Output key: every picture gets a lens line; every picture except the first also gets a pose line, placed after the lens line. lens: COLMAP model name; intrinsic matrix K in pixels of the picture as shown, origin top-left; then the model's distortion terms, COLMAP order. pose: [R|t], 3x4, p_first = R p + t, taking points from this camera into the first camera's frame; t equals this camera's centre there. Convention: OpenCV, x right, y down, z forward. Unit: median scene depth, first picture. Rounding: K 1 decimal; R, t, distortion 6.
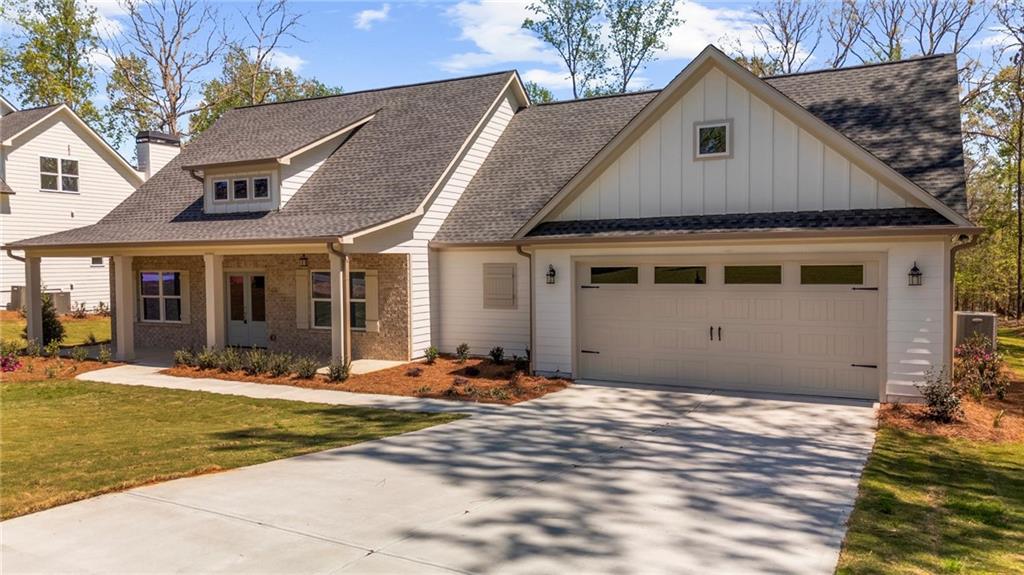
lens RADIAL K [[746.0, 0, 512.0], [0, 746.0, 287.5], [0, 0, 1]] dist [0.053427, -0.003811]
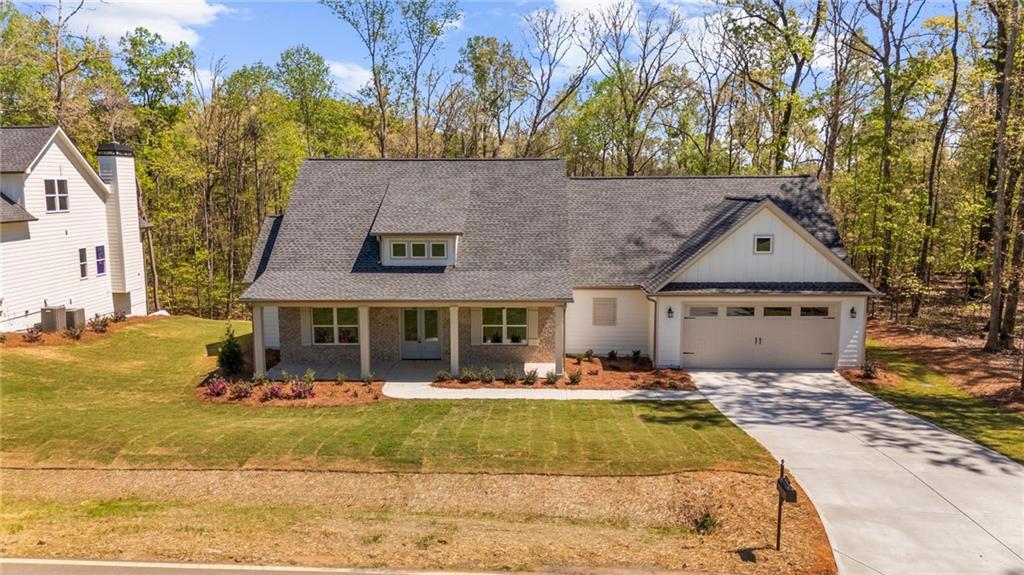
lens RADIAL K [[734.3, 0, 511.2], [0, 734.3, 313.5], [0, 0, 1]] dist [0.068983, 0.001093]
pose [[0.903170, -0.065771, 0.424216, -0.858297], [0.011738, 0.991608, 0.128750, -0.202149], [-0.429123, -0.111304, 0.896362, -0.351231]]
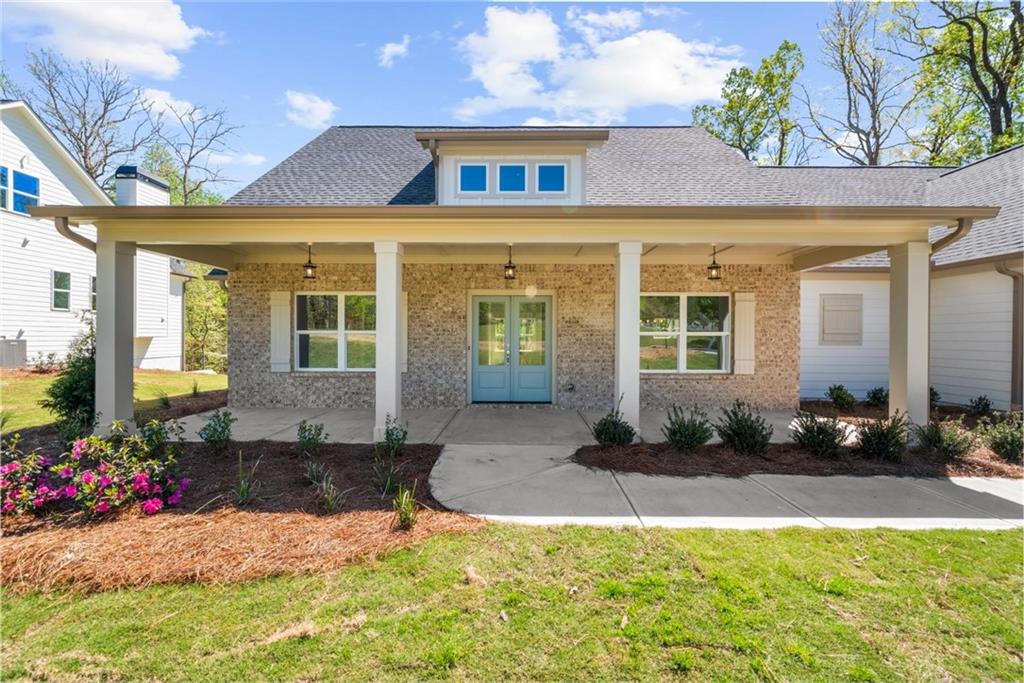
lens RADIAL K [[403.9, 0, 512.0], [0, 403.9, 341.5], [0, 0, 1]] dist [0.000147, -0.000008]
pose [[0.892238, 0.011620, 0.451416, -0.570809], [0.002320, 0.999538, -0.030314, 0.036828], [-0.451560, 0.028095, 0.891798, 0.716434]]
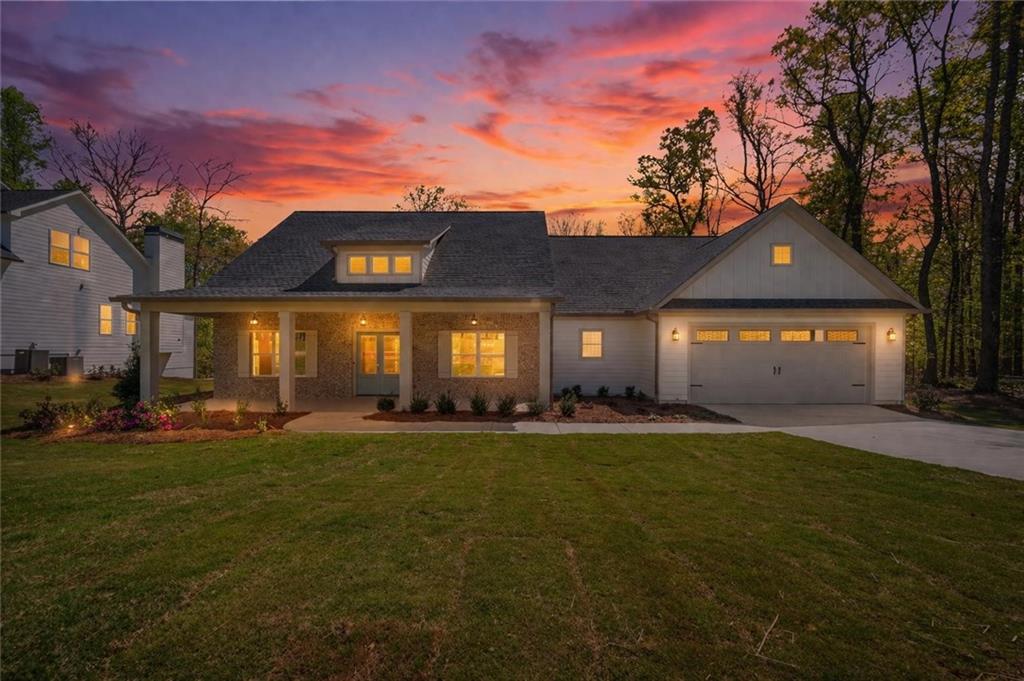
lens RADIAL K [[370.6, 0, 515.3], [0, 370.6, 355.0], [0, 0, 1]] dist [-0.008182, 0.000227]
pose [[0.883669, 0.007703, 0.468048, -0.483032], [0.004075, 0.999700, -0.024146, 0.032898], [-0.468094, 0.023245, 0.883373, 0.411420]]
